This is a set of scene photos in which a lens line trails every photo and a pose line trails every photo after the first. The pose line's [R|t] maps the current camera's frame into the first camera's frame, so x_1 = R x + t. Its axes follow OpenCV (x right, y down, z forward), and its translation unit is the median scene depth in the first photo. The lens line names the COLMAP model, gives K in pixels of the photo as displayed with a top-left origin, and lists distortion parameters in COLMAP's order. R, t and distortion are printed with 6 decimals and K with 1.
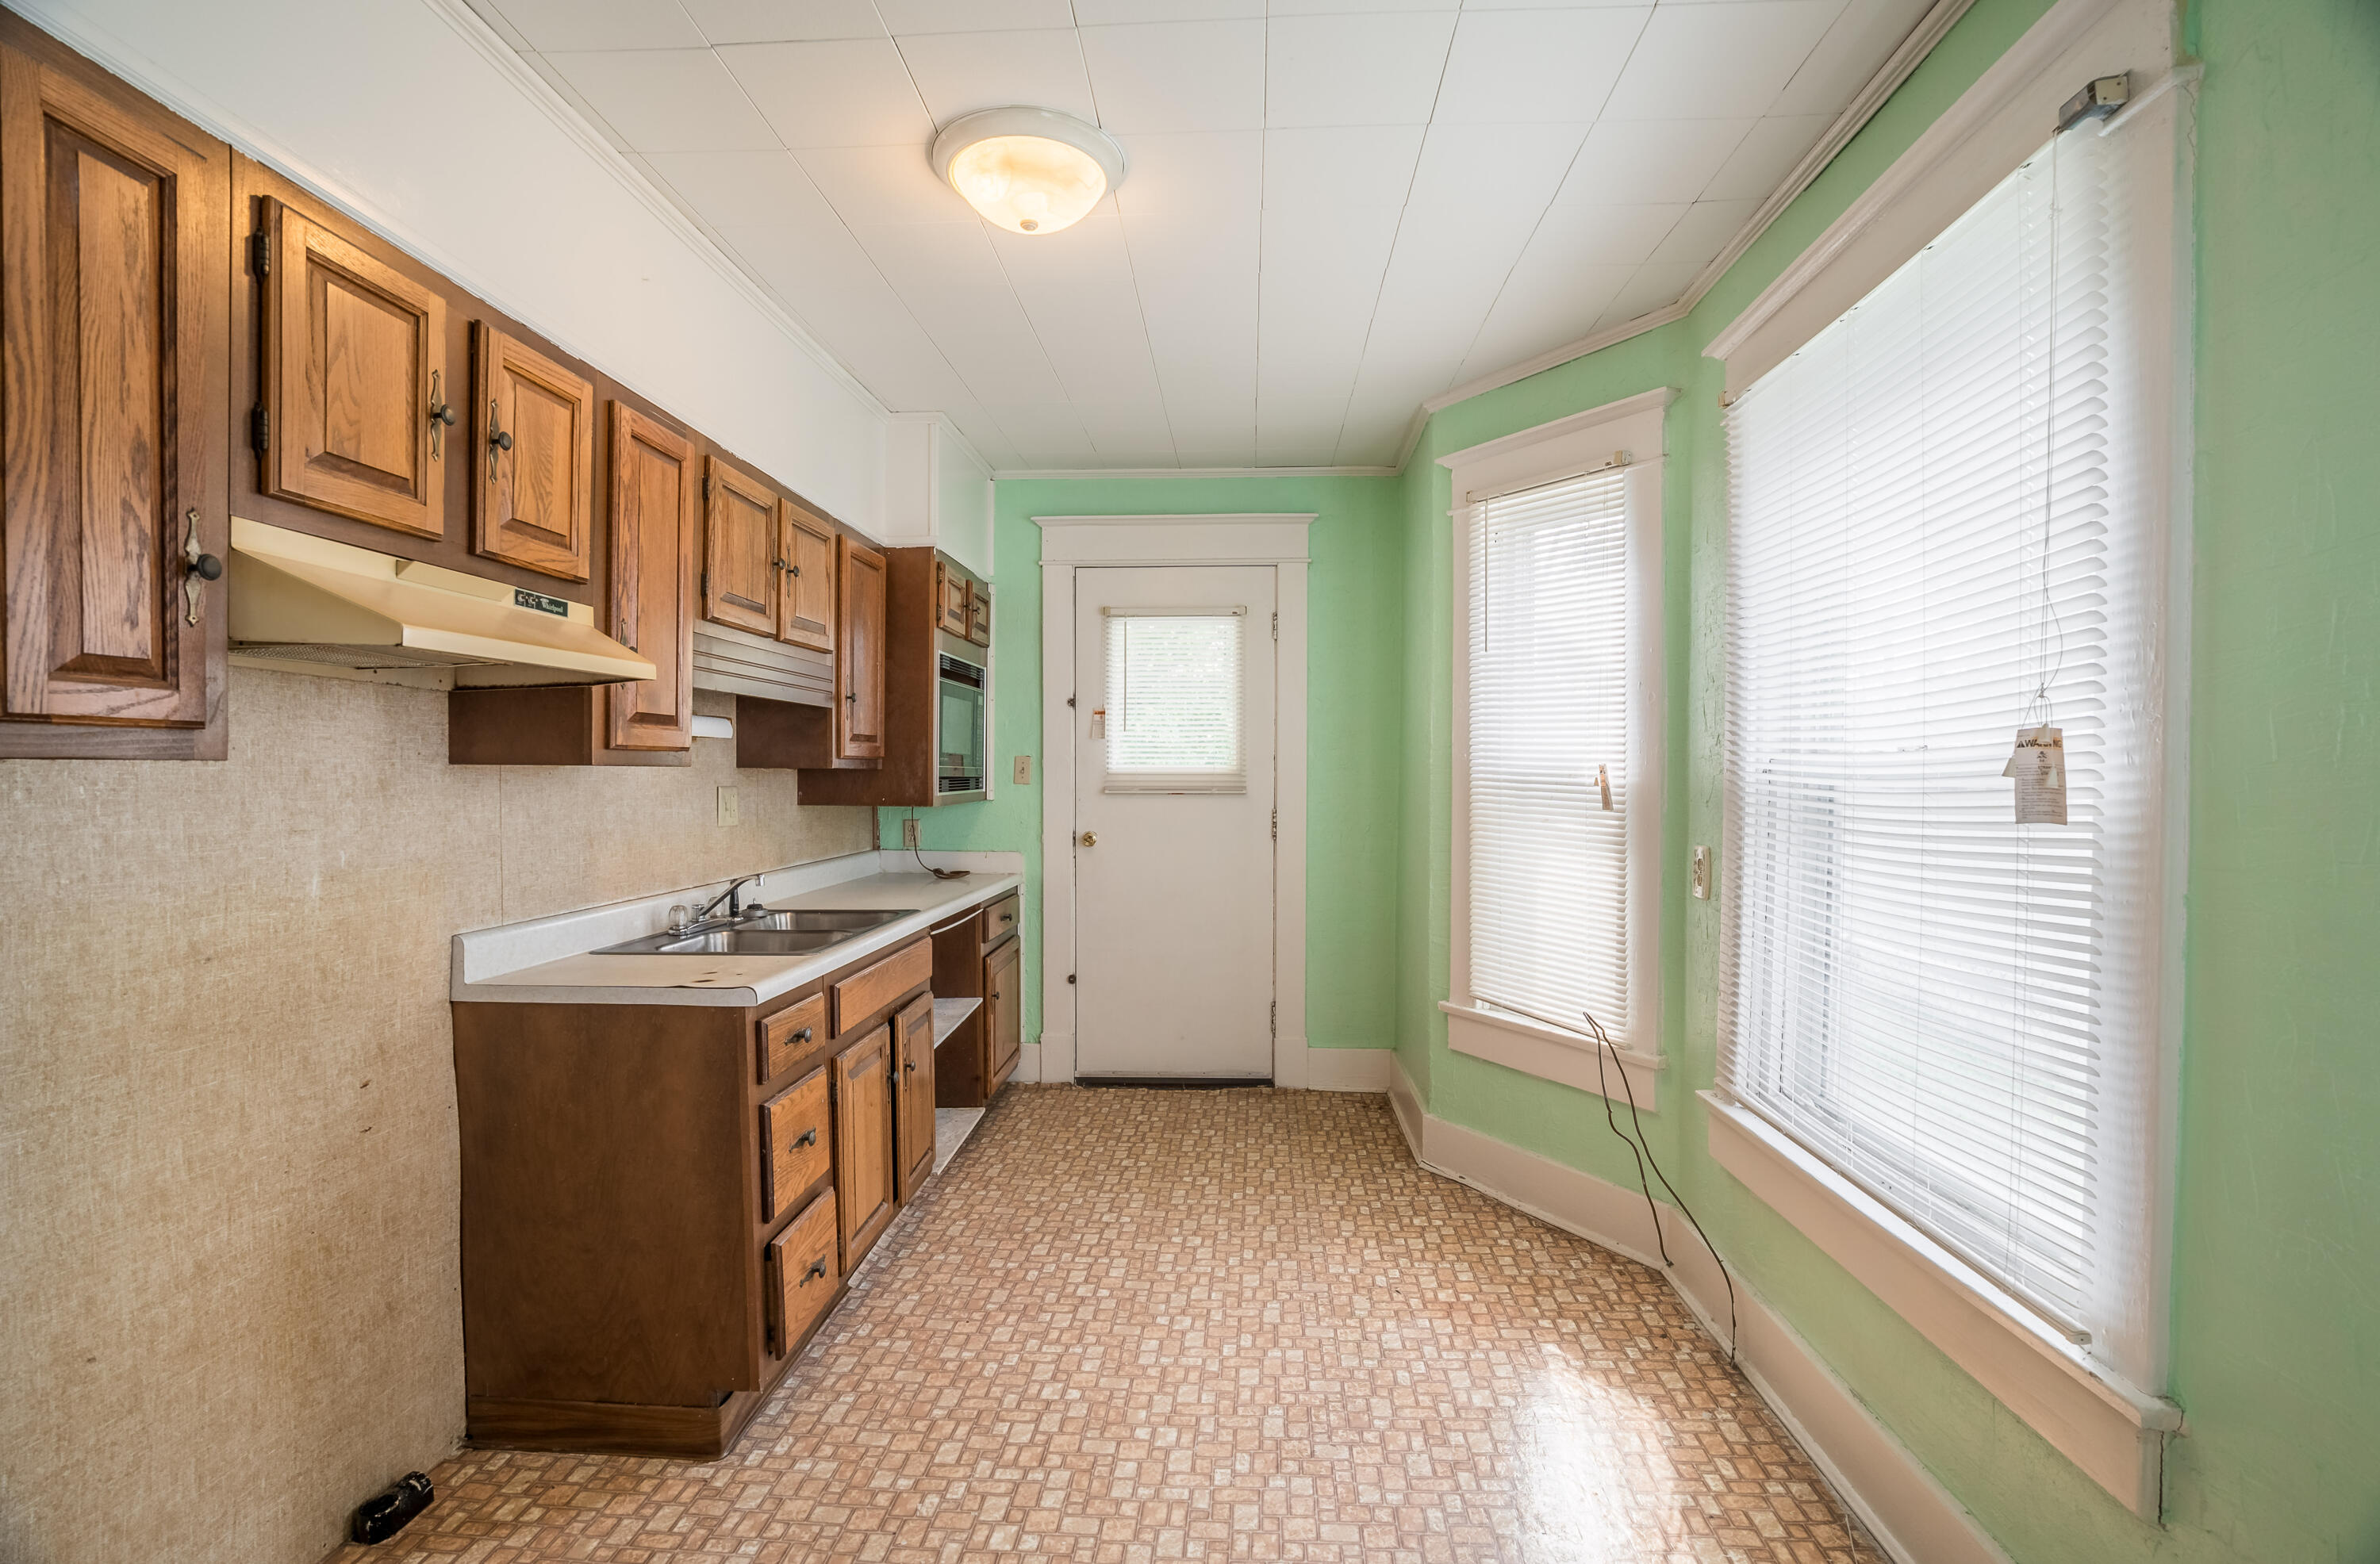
lens RADIAL K [[1094.3, 0, 1189.4], [0, 1094.3, 779.3], [0, 0, 1]] dist [-0.011716, 0.009720]
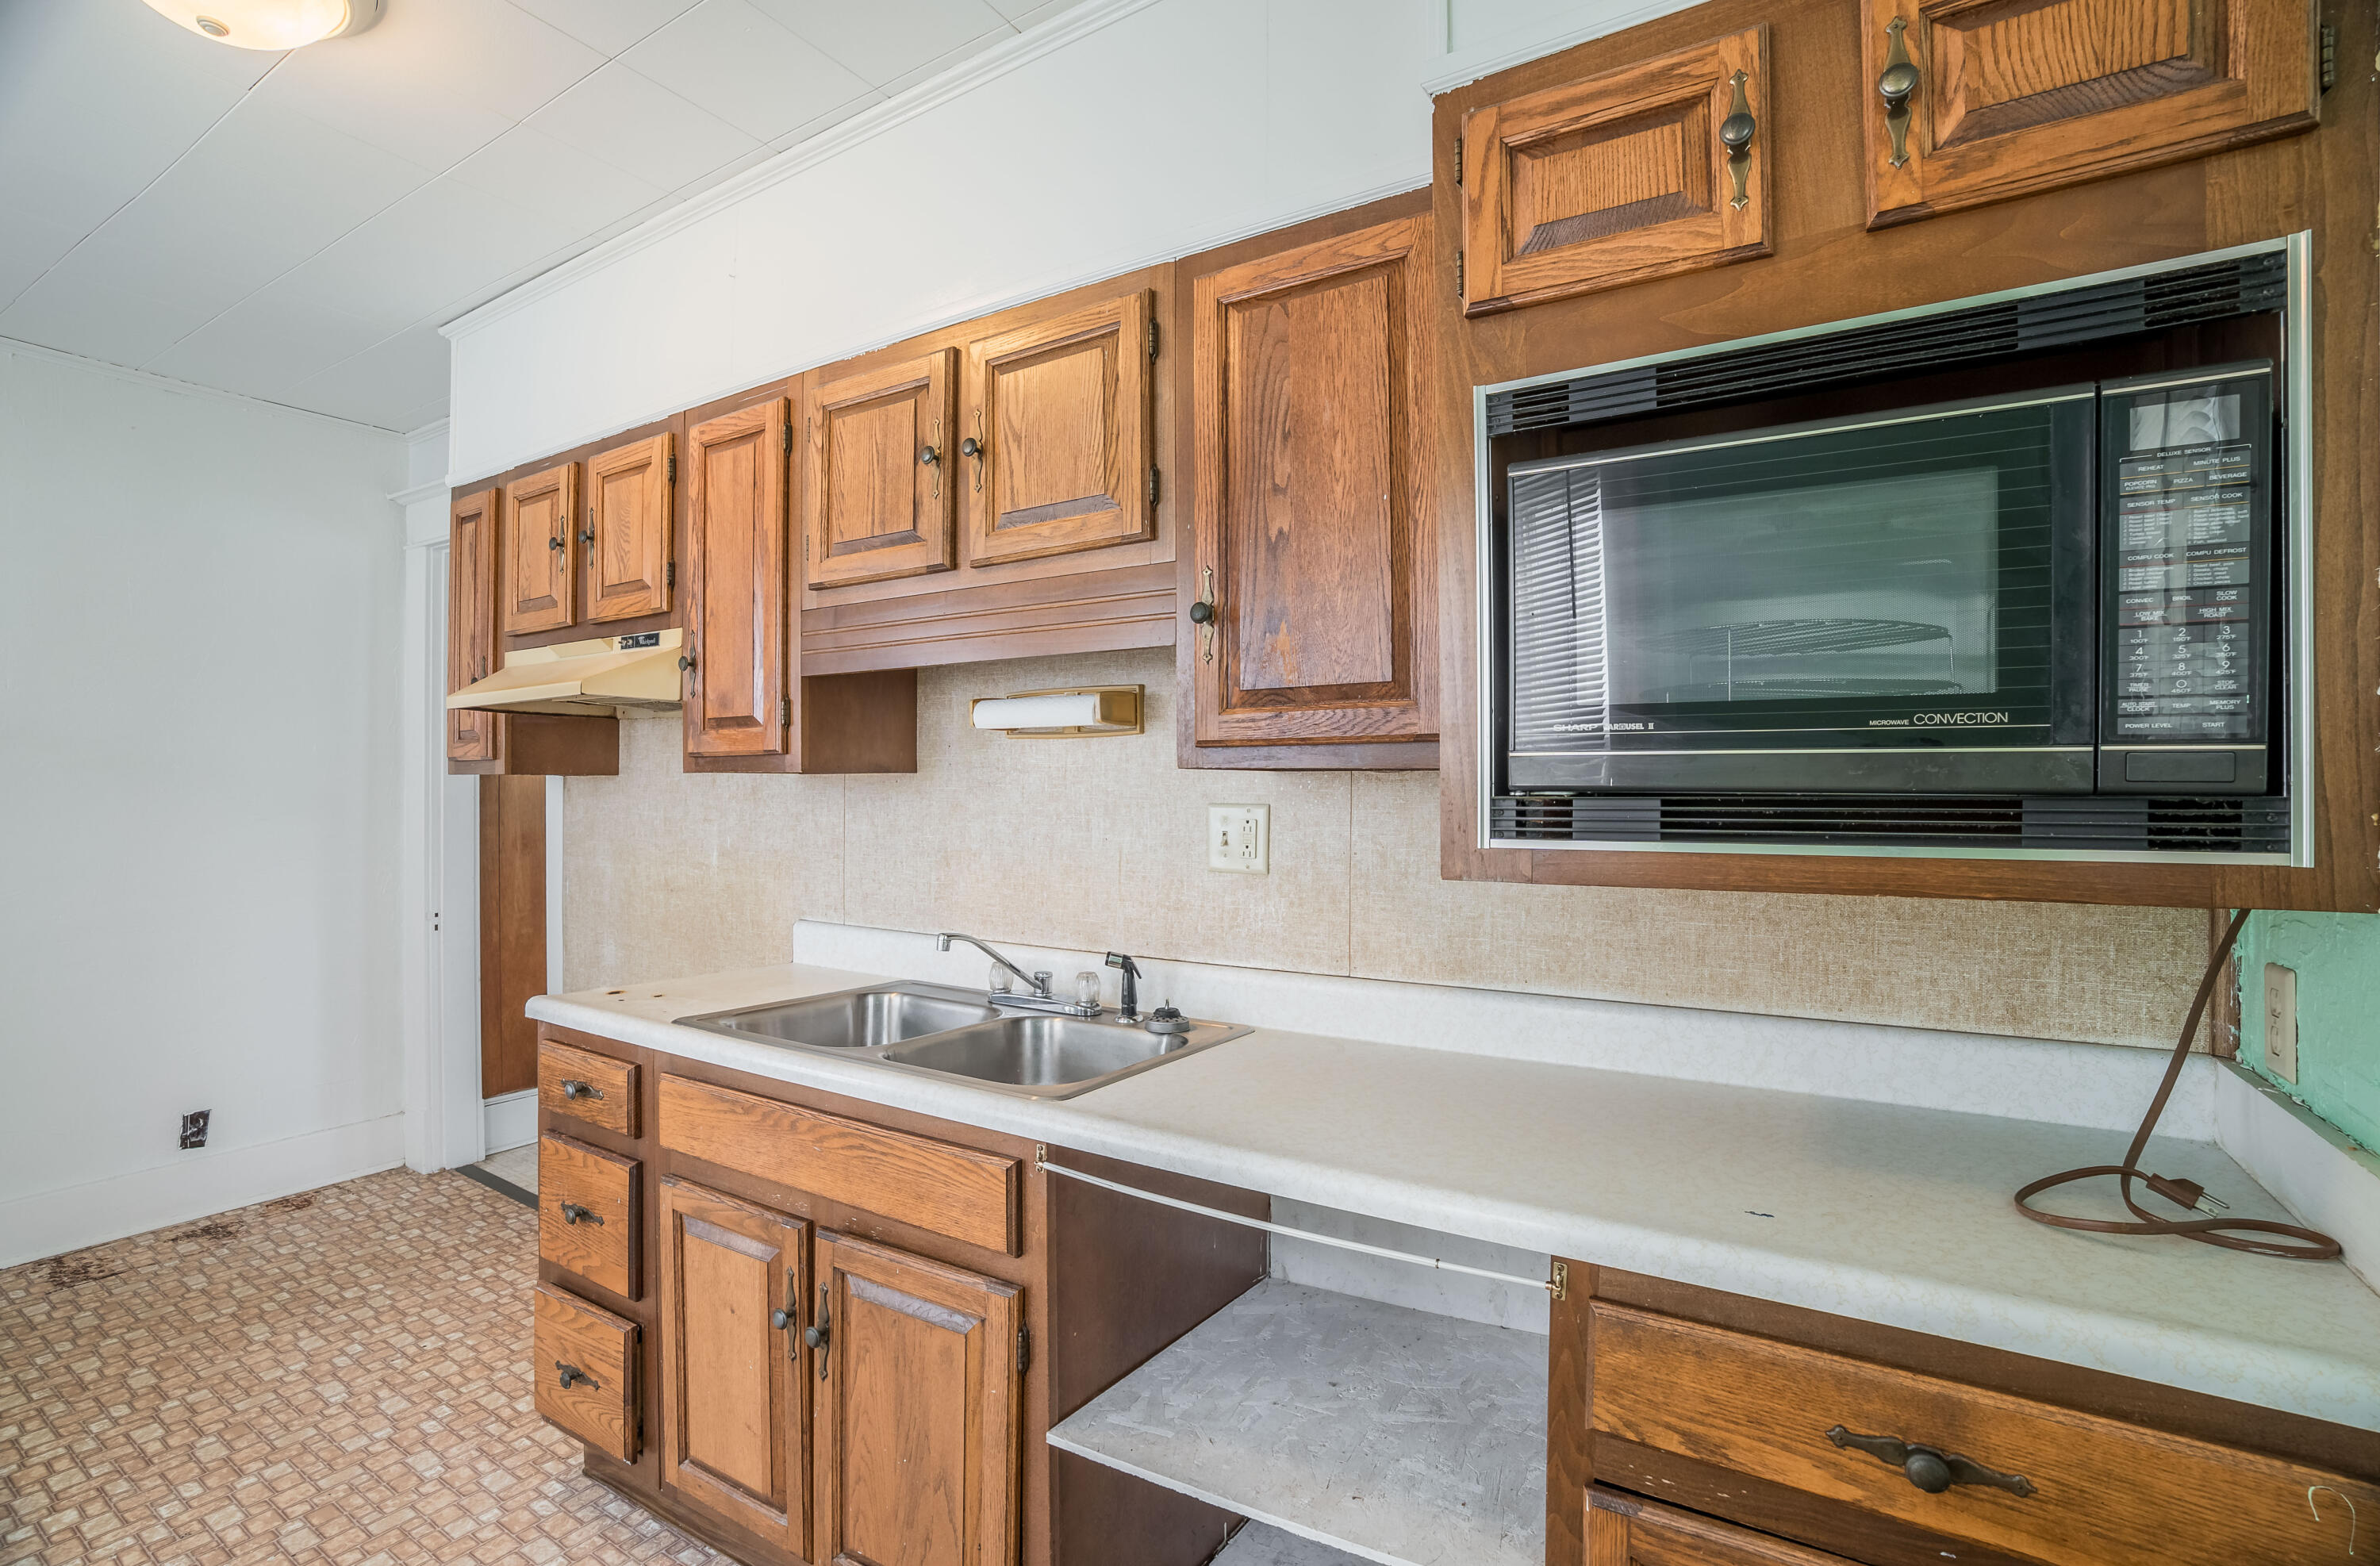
lens RADIAL K [[1086.7, 0, 1182.3], [0, 1086.7, 783.6], [0, 0, 1]] dist [-0.013681, 0.006207]
pose [[-0.471755, -0.014997, -0.881602, 0.181226], [-0.014762, 0.999850, -0.009109, 0.000632], [0.881606, 0.008717, -0.471906, 2.021412]]
